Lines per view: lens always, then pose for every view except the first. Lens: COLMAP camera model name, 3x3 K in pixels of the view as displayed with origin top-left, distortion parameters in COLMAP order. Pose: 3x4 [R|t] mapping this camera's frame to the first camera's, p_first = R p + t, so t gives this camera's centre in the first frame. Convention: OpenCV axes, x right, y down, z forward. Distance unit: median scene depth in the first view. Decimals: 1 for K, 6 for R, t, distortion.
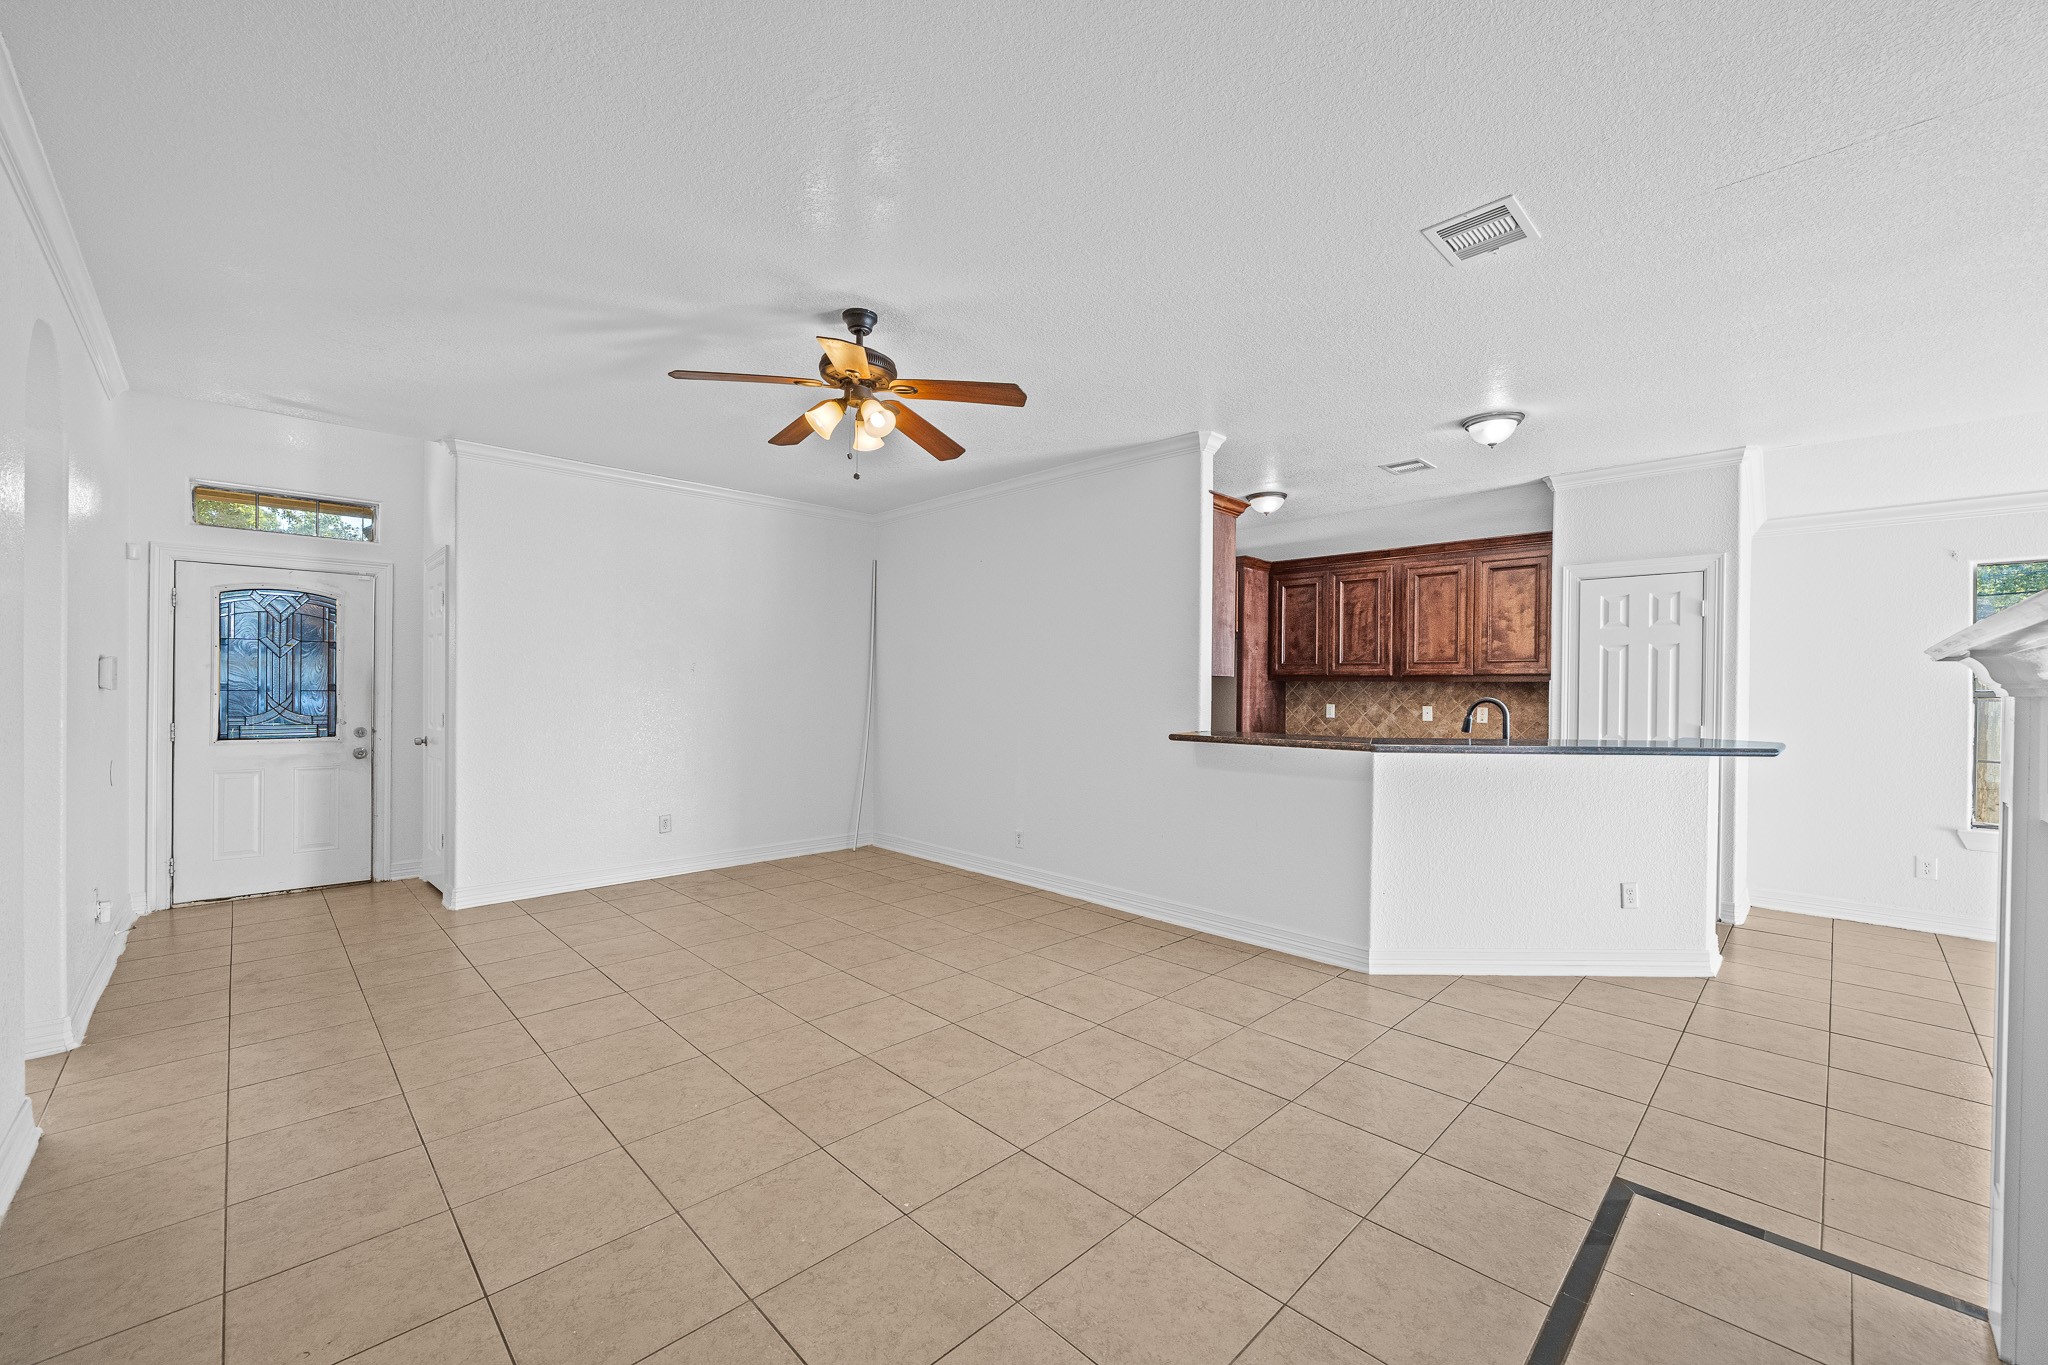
lens RADIAL K [[804.6, 0, 1036.3], [0, 804.6, 689.6], [0, 0, 1]] dist [-0.001782, -0.000344]
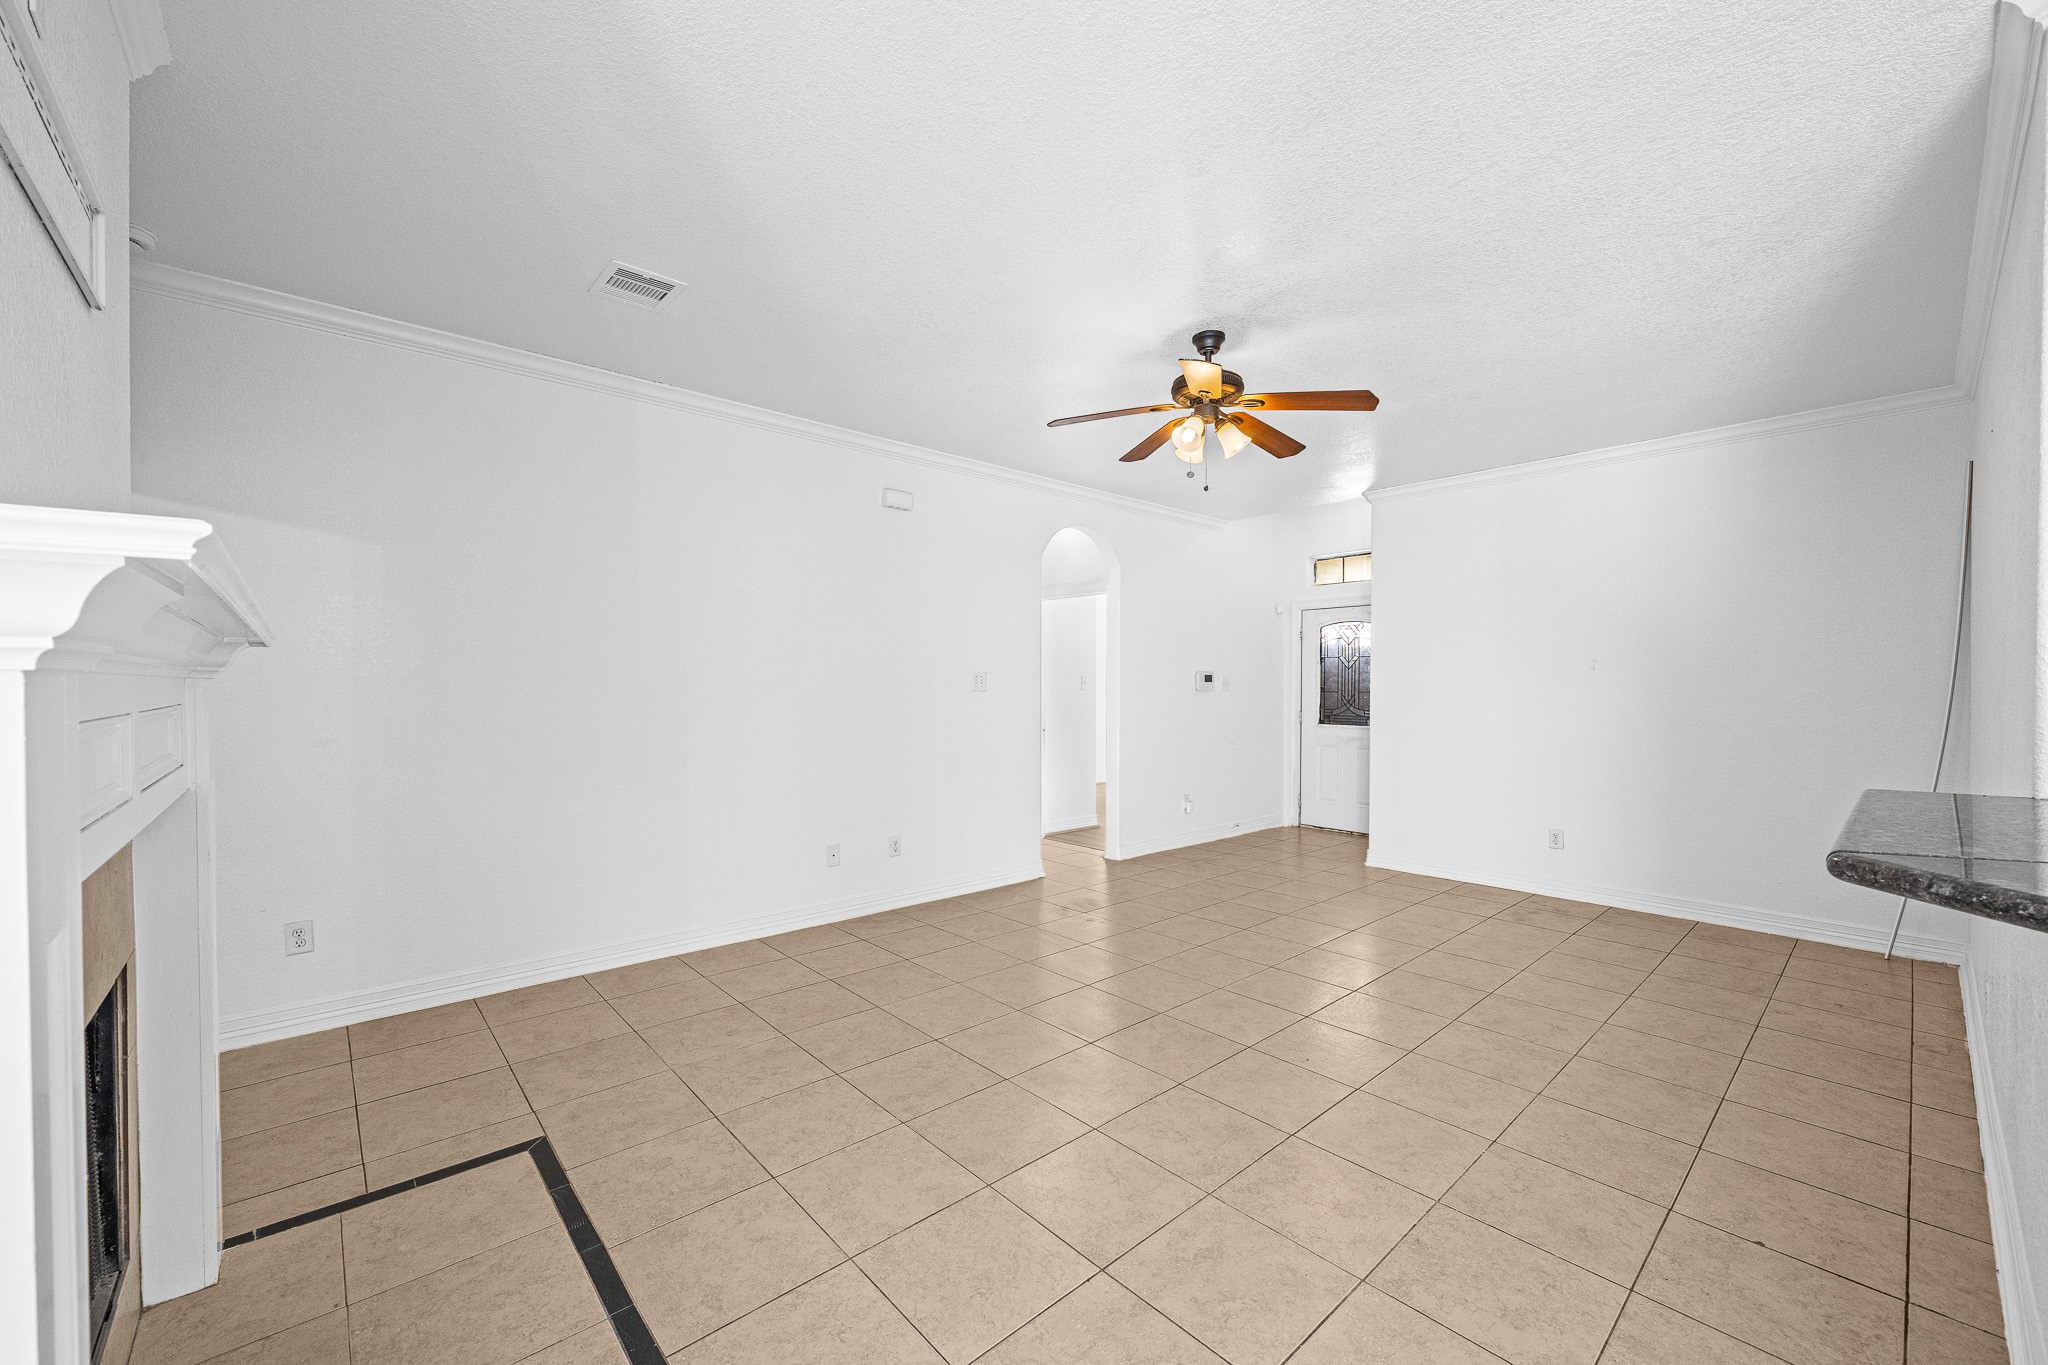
lens RADIAL K [[804.6, 0, 1026.9], [0, 804.6, 693.9], [0, 0, 1]] dist [-0.001782, -0.000344]
pose [[-0.052859, 0.001279, -0.998601, 0.652844], [-0.004907, 0.999987, 0.001541, 0.007245], [0.998590, 0.004982, -0.052852, 0.622211]]
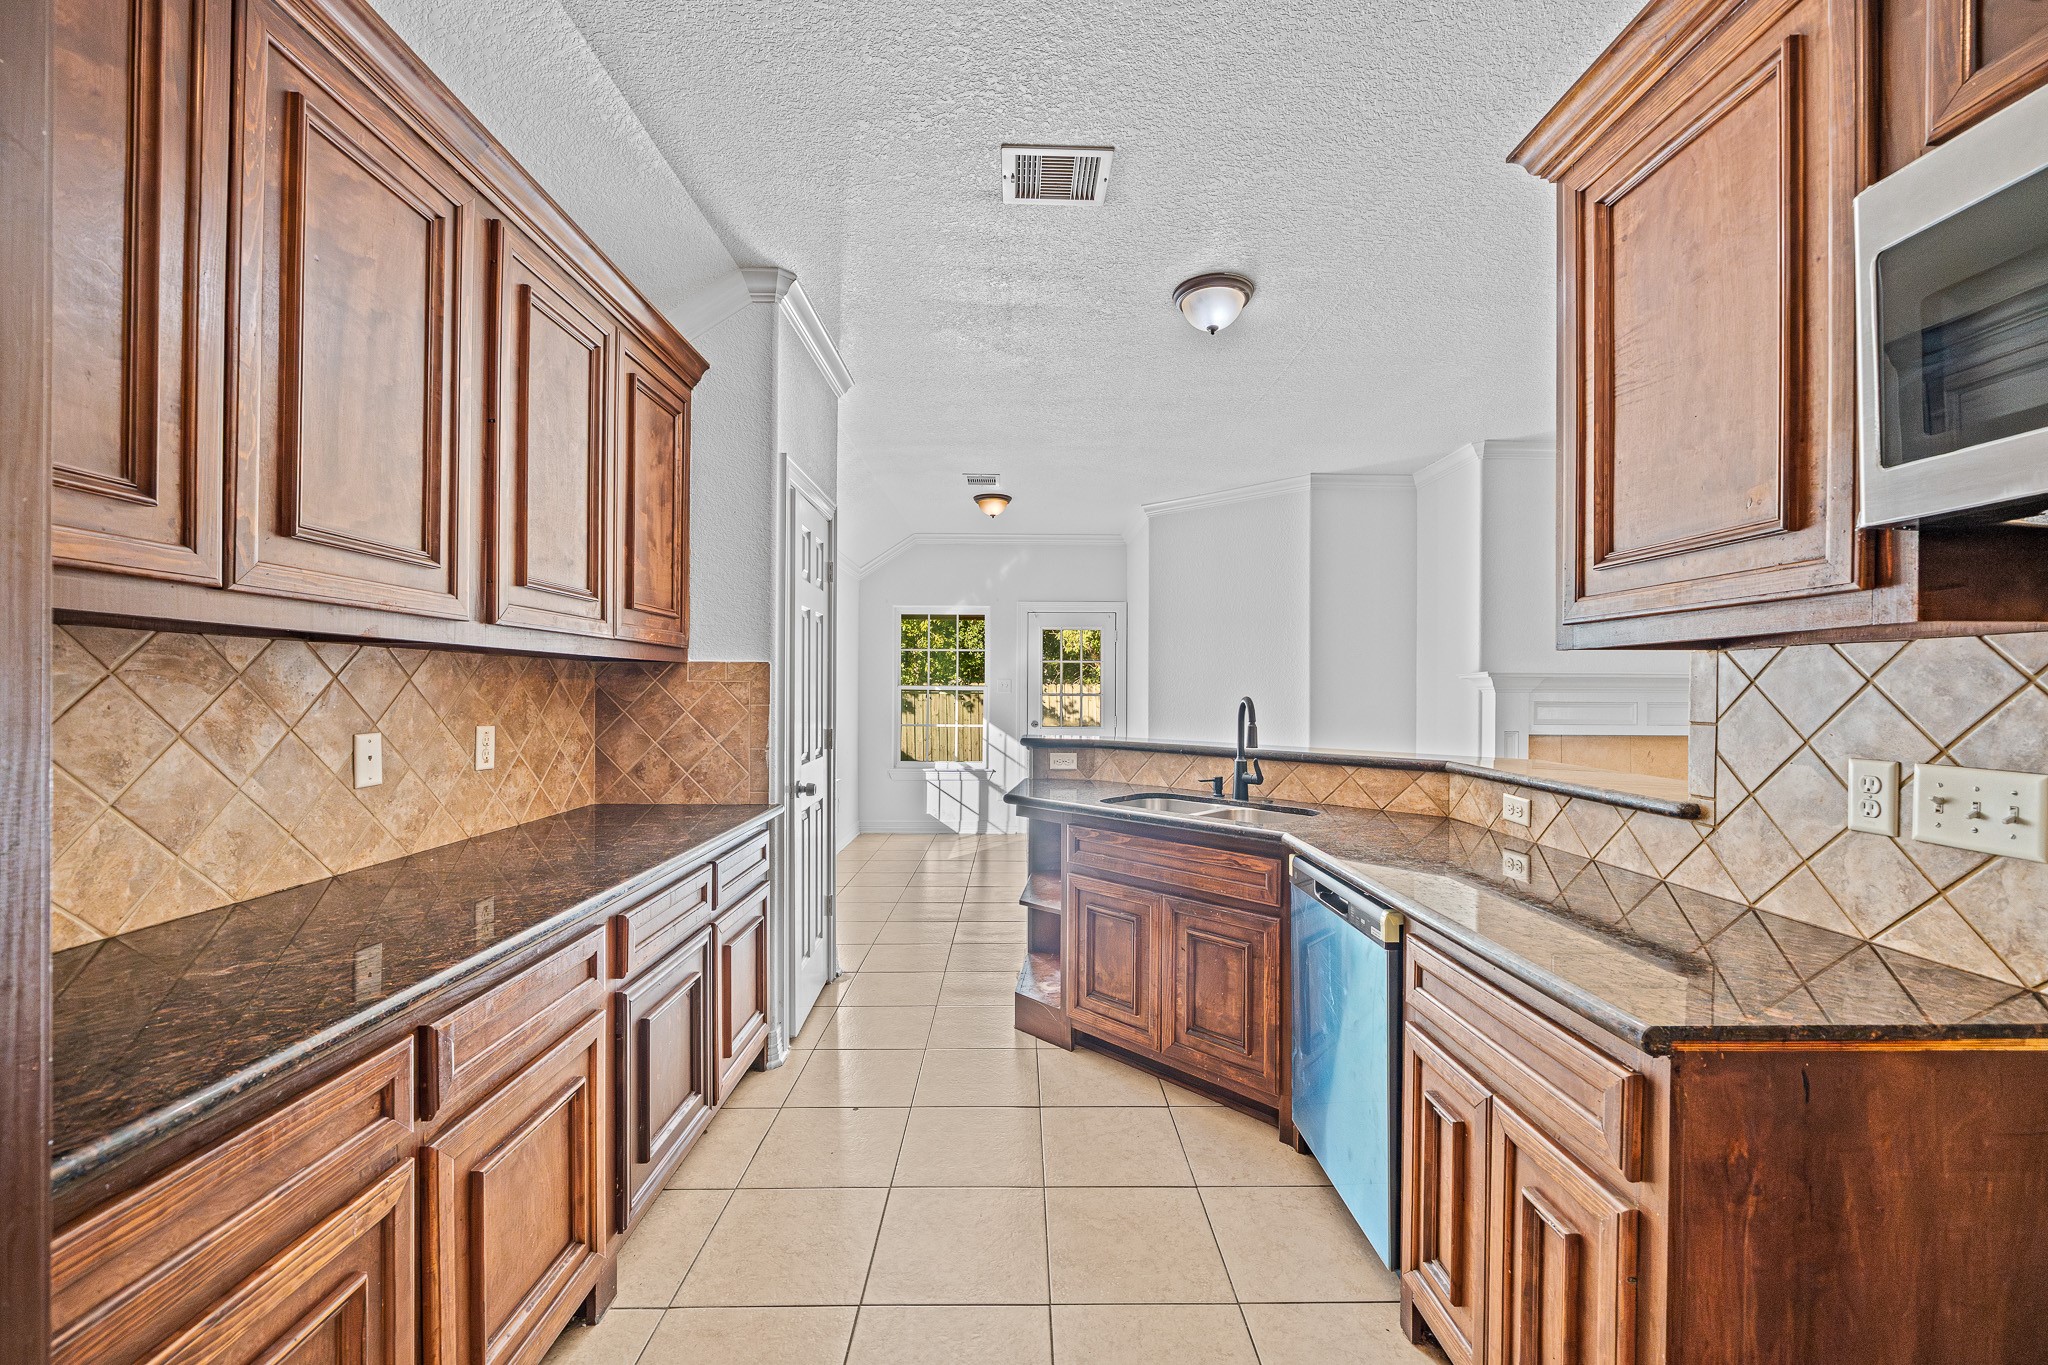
lens RADIAL K [[804.6, 0, 1022.2], [0, 804.6, 691.1], [0, 0, 1]] dist [-0.001782, -0.000344]
pose [[-0.708859, -0.013828, 0.705214, 0.195450], [-0.010482, 0.999904, 0.009071, 0.000908], [-0.705272, -0.000962, -0.708936, 1.672261]]
